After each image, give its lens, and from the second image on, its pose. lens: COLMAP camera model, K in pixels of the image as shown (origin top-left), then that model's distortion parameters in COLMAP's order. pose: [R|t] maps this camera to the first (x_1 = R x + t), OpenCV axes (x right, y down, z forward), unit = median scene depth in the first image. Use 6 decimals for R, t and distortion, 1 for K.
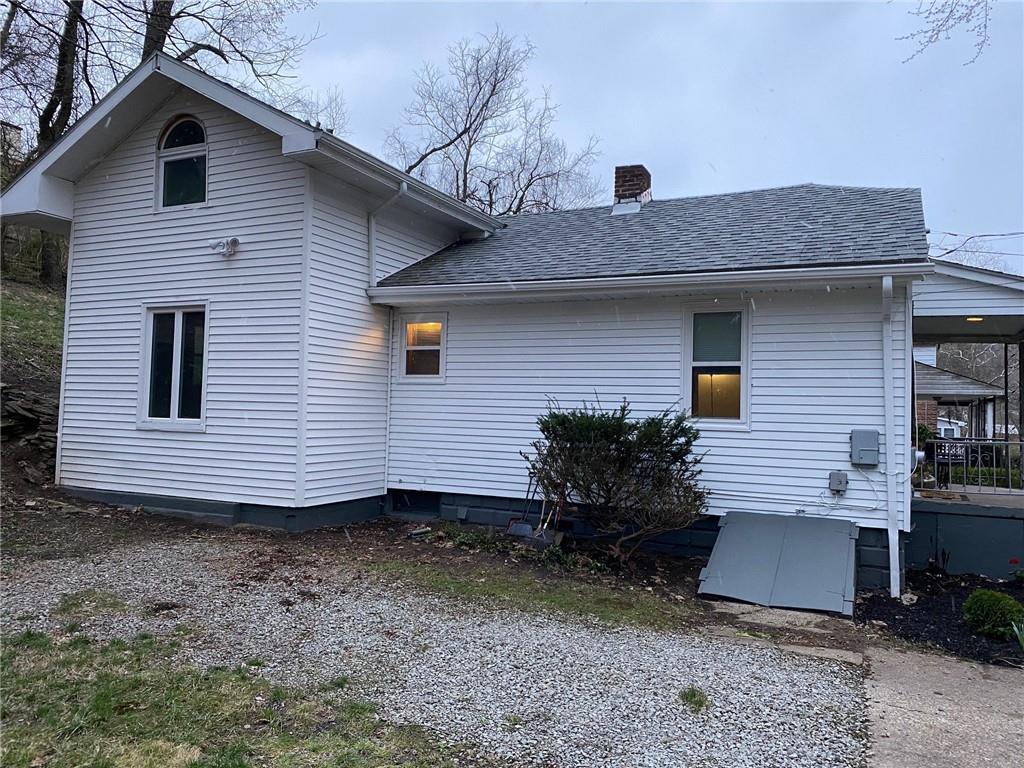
lens RADIAL K [[784.8, 0, 514.0], [0, 784.8, 377.5], [0, 0, 1]] dist [0.026626, -0.005490]
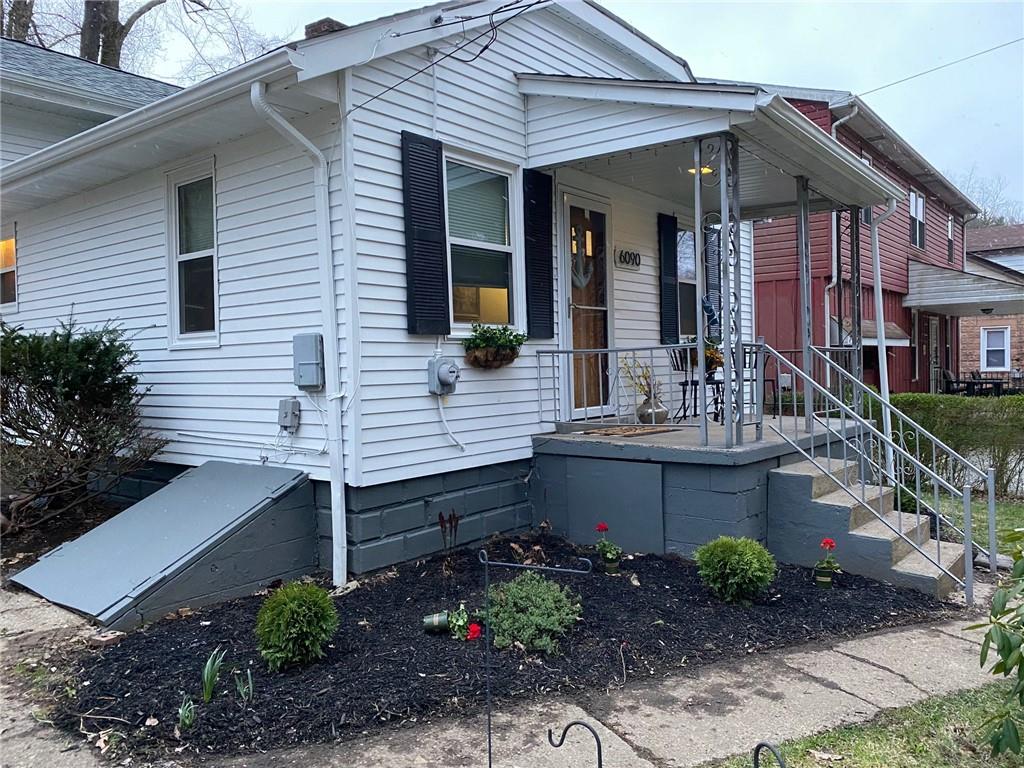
lens RADIAL K [[784.8, 0, 511.5], [0, 784.8, 385.2], [0, 0, 1]] dist [0.026626, -0.005490]
pose [[0.973983, -0.038148, -0.223389, 0.688388], [0.053325, 0.996632, 0.062302, 0.070598], [0.220260, -0.072594, 0.972736, 0.362440]]
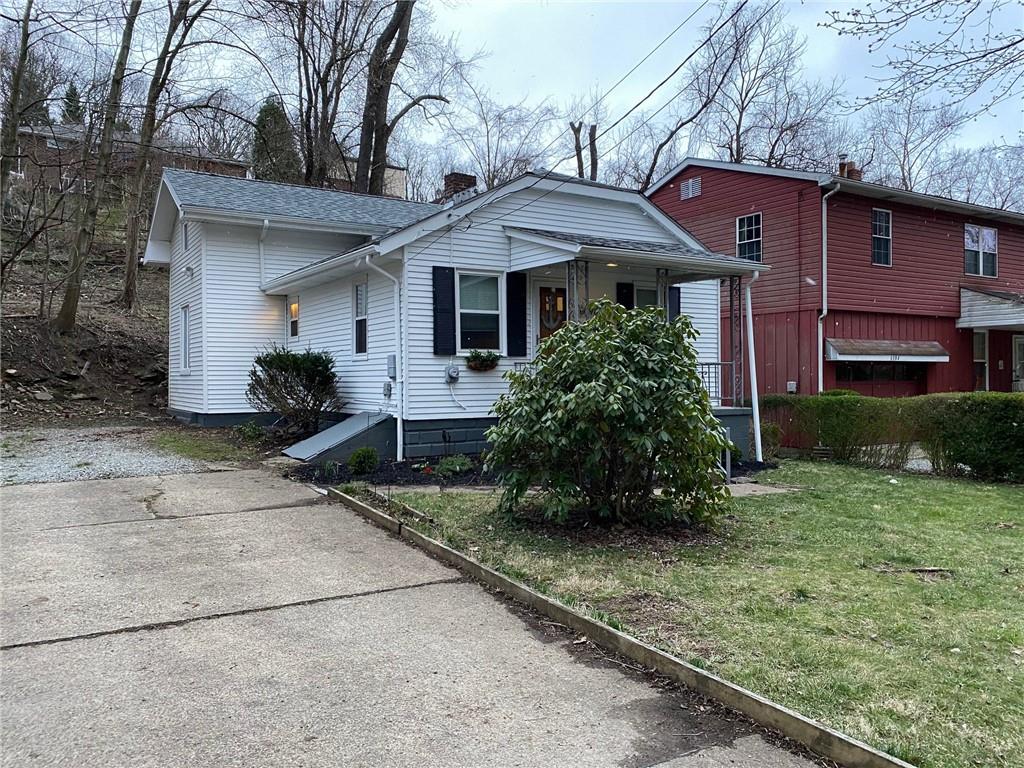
lens RADIAL K [[784.8, 0, 514.5], [0, 784.8, 382.2], [0, 0, 1]] dist [0.026626, -0.005490]
pose [[0.849367, -0.027474, -0.527087, 1.323015], [0.049295, 0.998408, 0.027395, 0.081926], [0.525496, -0.049251, 0.849369, -0.159023]]
